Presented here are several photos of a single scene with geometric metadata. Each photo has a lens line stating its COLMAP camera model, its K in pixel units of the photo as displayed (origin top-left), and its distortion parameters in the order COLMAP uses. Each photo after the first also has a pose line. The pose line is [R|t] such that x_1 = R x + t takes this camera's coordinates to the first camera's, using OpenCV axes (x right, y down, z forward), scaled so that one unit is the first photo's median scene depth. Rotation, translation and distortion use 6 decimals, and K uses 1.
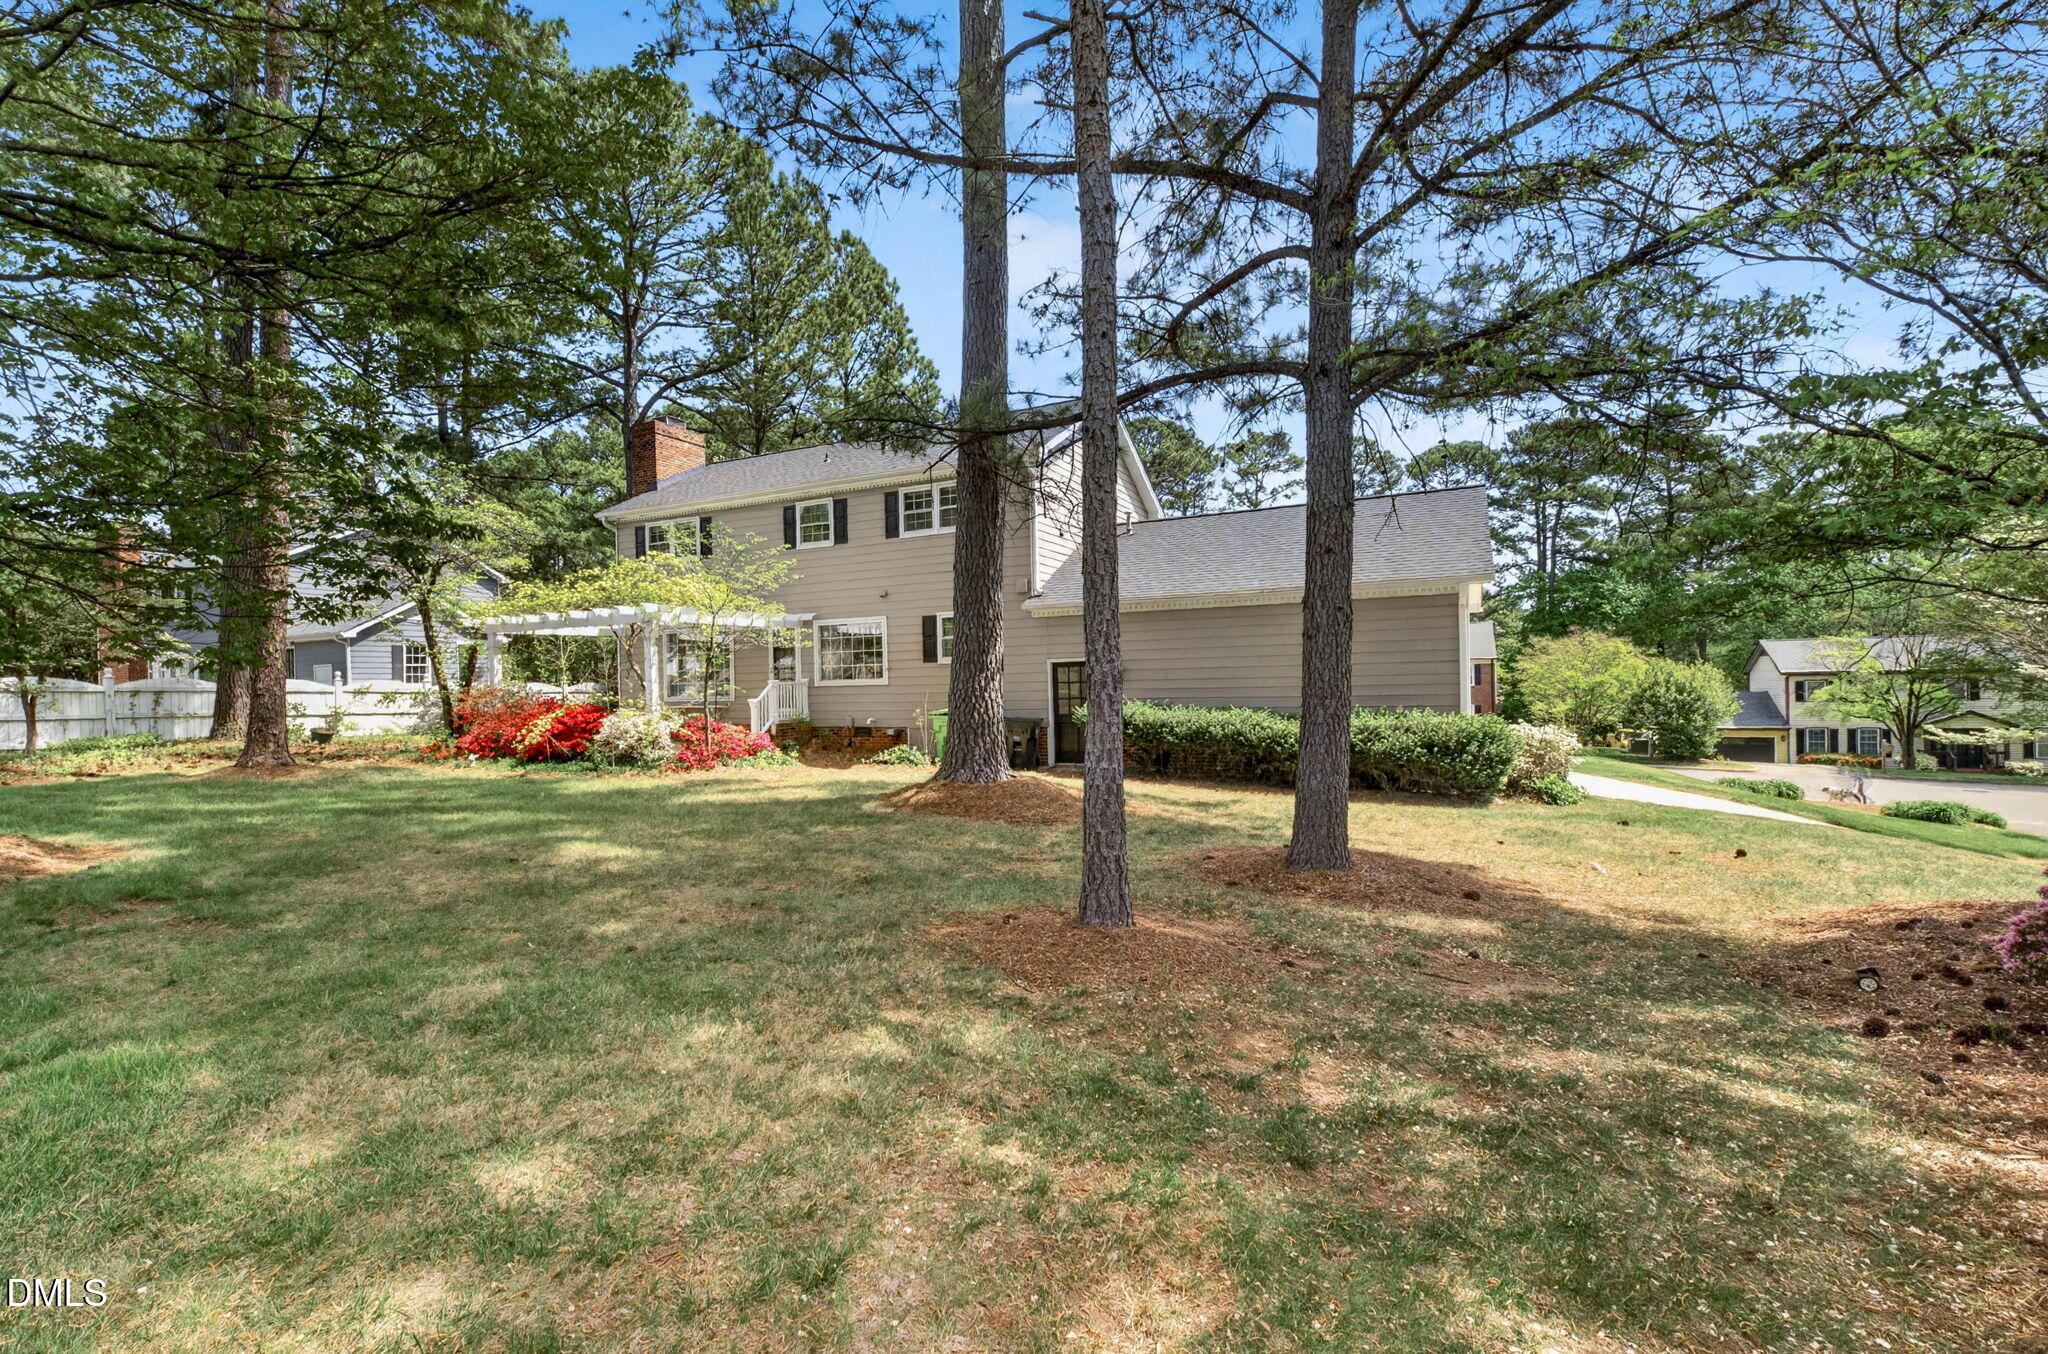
lens RADIAL K [[921.5, 0, 1026.3], [0, 921.5, 669.8], [0, 0, 1]] dist [-0.000187, 0.011448]
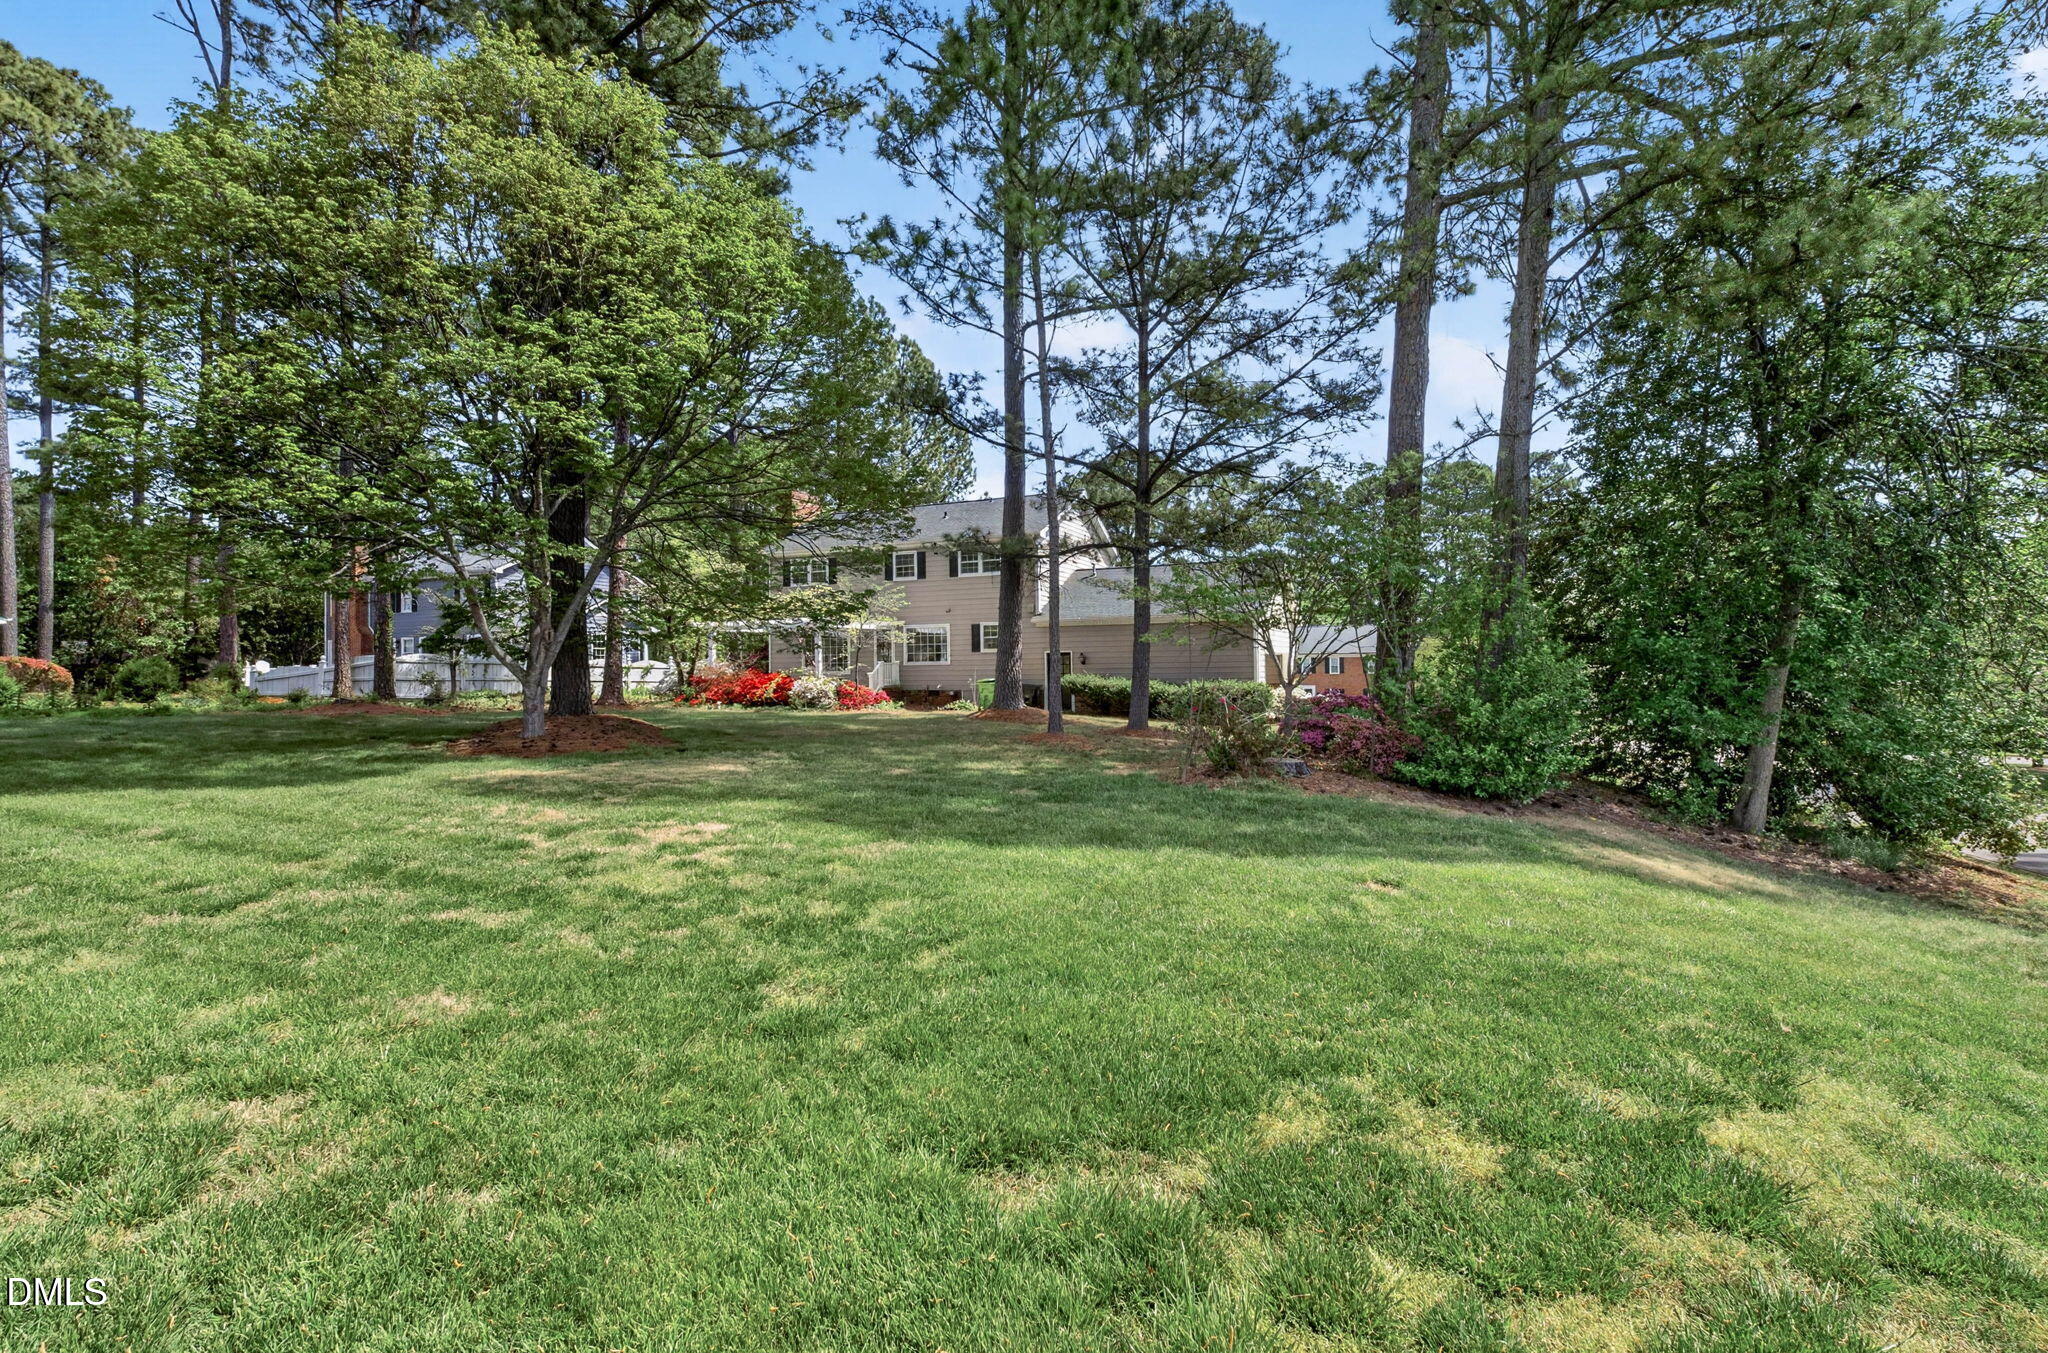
lens RADIAL K [[921.5, 0, 1026.3], [0, 921.5, 669.3], [0, 0, 1]] dist [-0.000187, 0.011448]
pose [[0.999948, 0.007685, -0.006672, 0.000200], [-0.007520, 0.999676, 0.024326, -0.017179], [0.006857, -0.024275, 0.999682, -0.709919]]
